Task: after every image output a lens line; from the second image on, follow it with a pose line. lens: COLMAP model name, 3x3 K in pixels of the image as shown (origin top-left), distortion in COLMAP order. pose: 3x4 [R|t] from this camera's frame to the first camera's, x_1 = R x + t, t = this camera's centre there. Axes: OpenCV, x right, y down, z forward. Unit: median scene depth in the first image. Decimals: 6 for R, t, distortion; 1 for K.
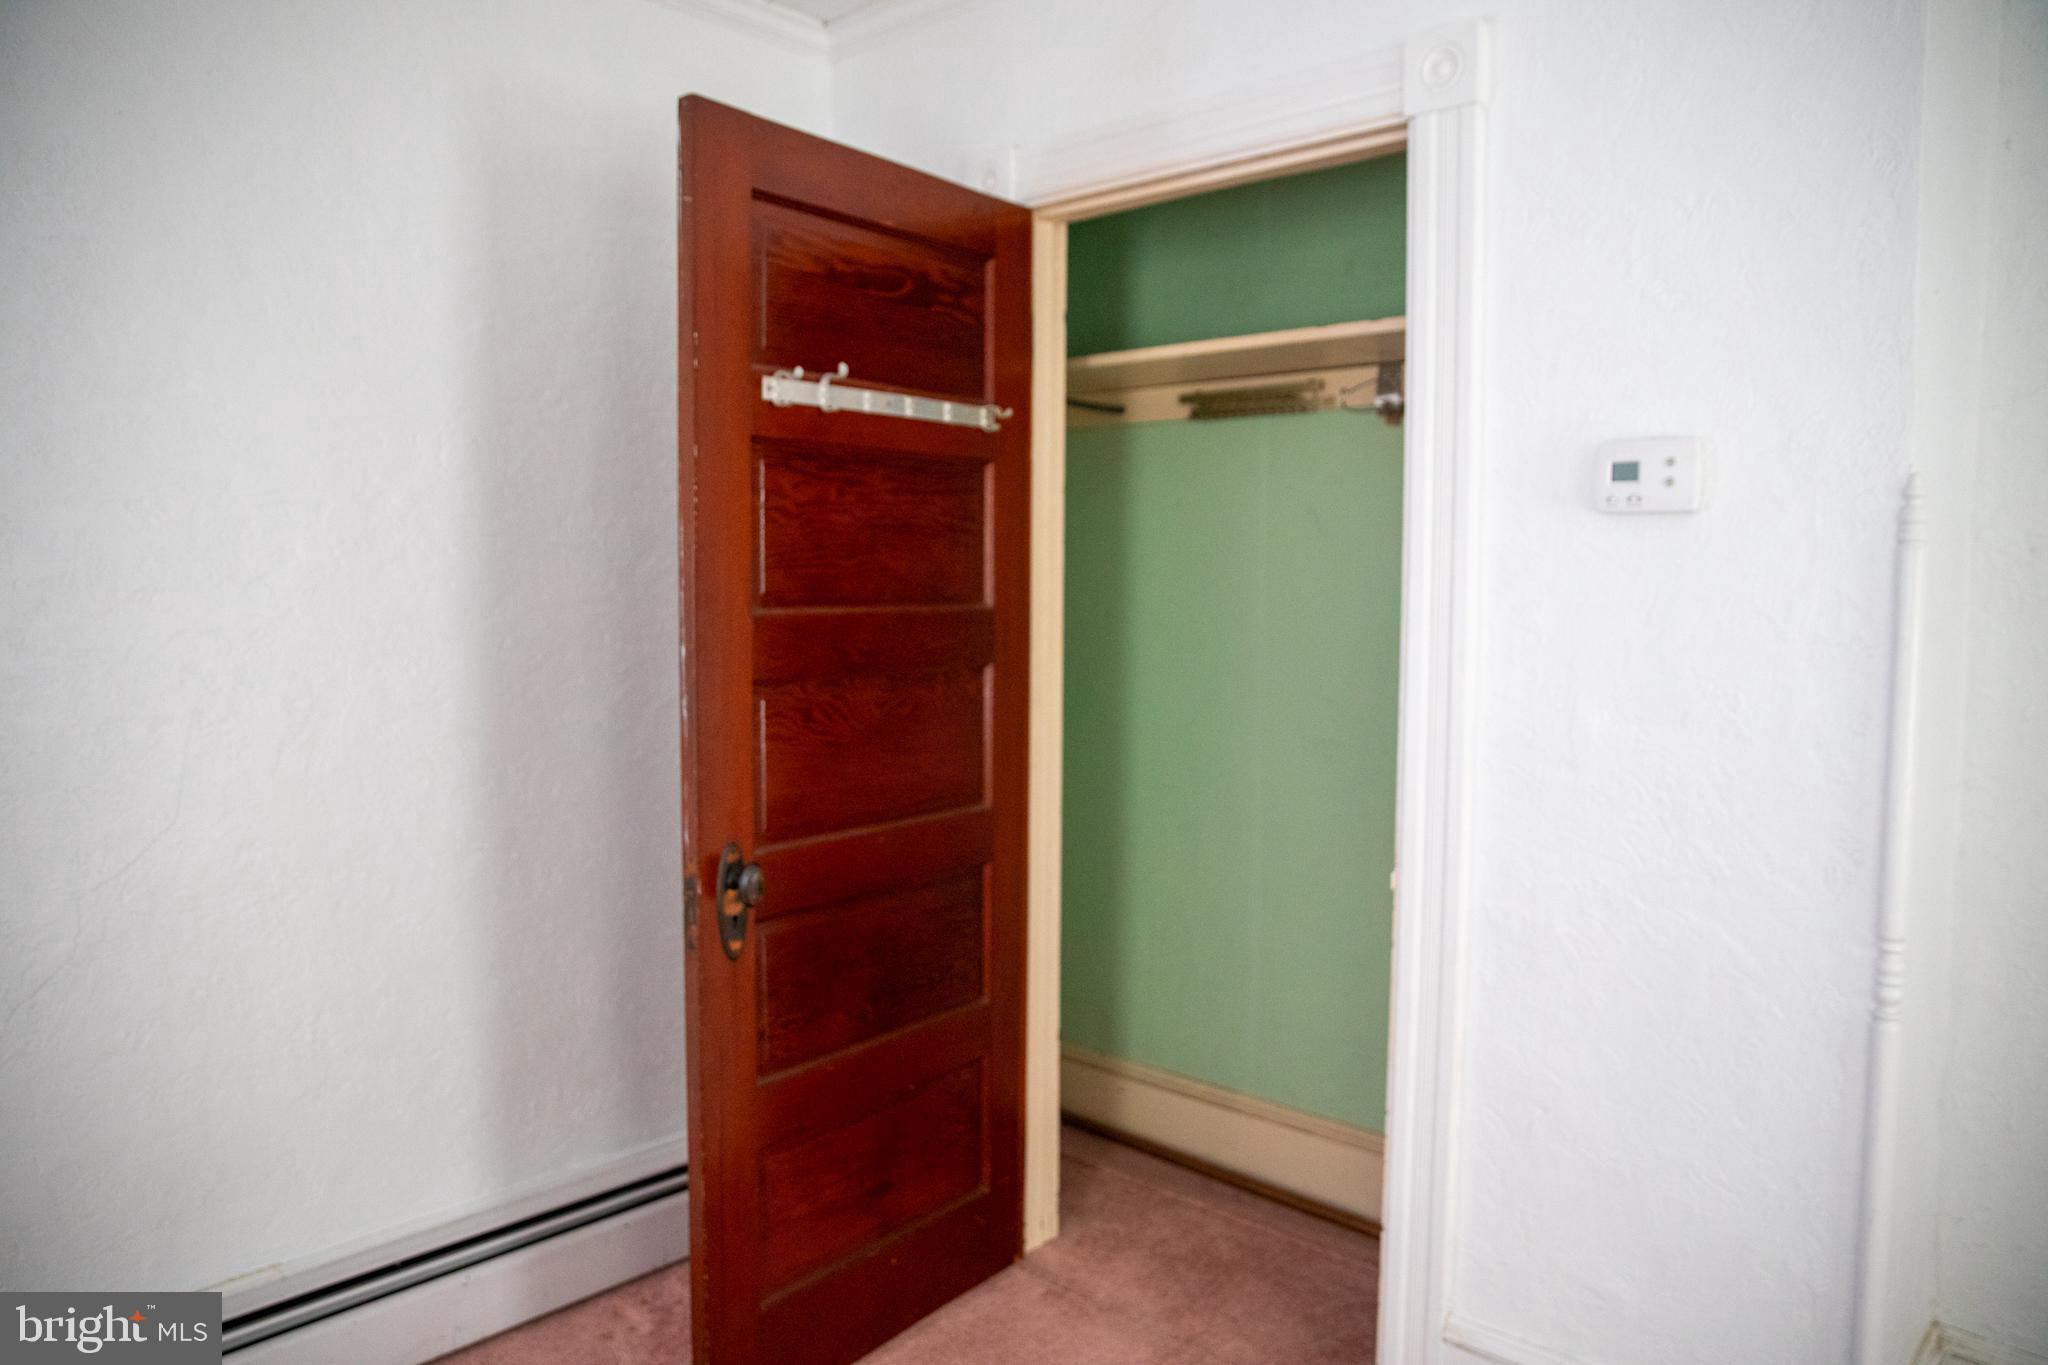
lens RADIAL K [[1393.5, 0, 1021.5], [0, 1393.5, 675.4], [0, 0, 1]] dist [-0.009271, -0.001886]
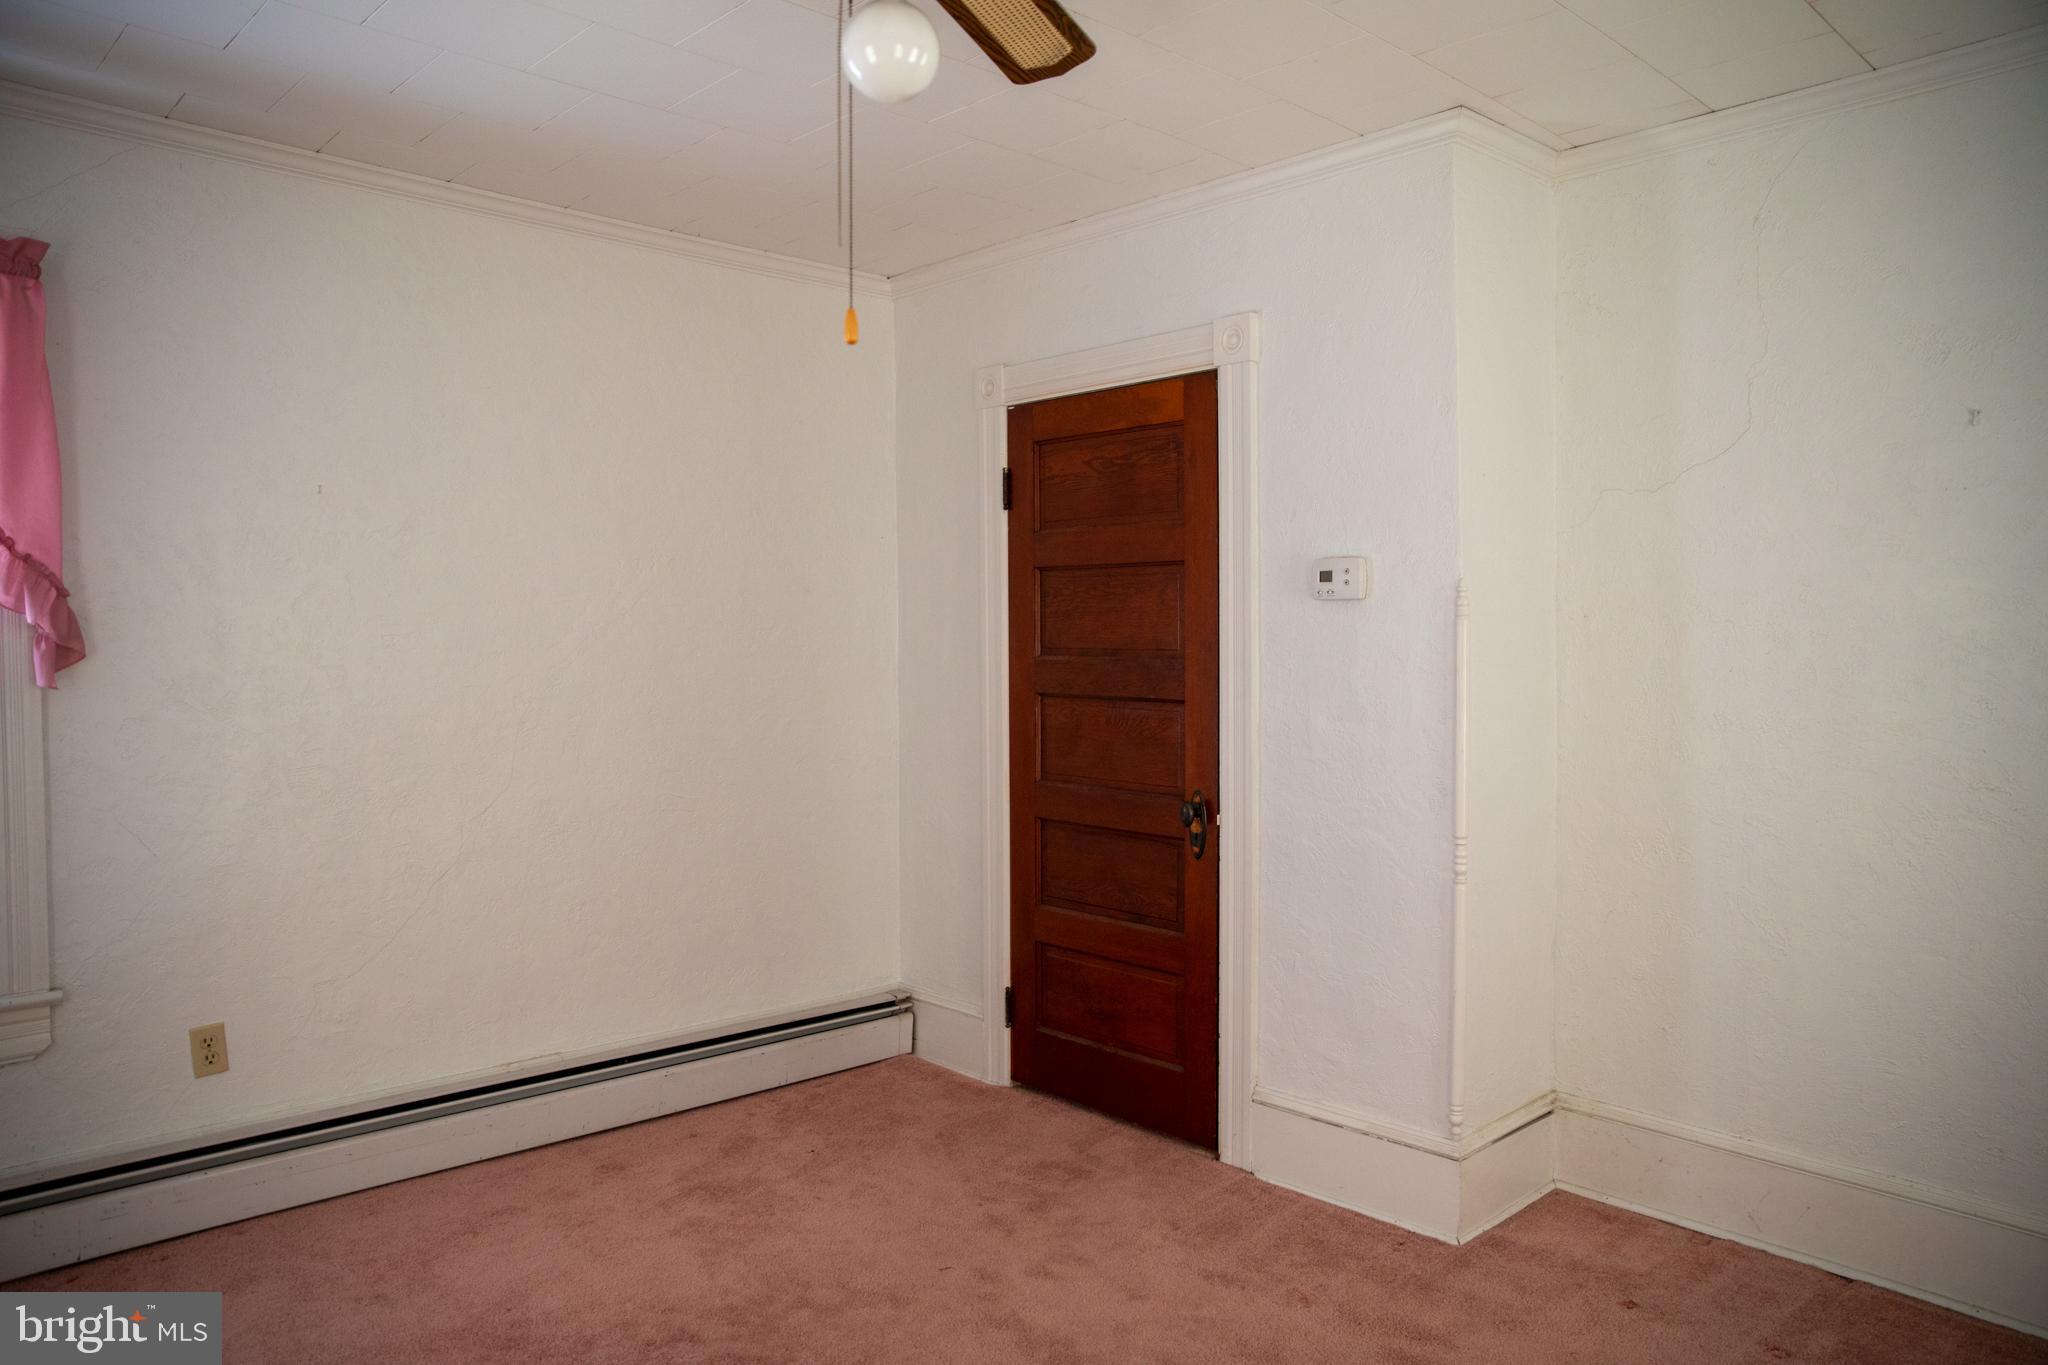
lens RADIAL K [[1393.5, 0, 1025.6], [0, 1393.5, 685.2], [0, 0, 1]] dist [-0.009271, -0.001886]
pose [[0.996739, -0.009806, -0.080096, 0.197109], [0.007454, 0.999534, -0.029611, 0.039372], [0.080349, 0.028917, 0.996347, -0.769792]]
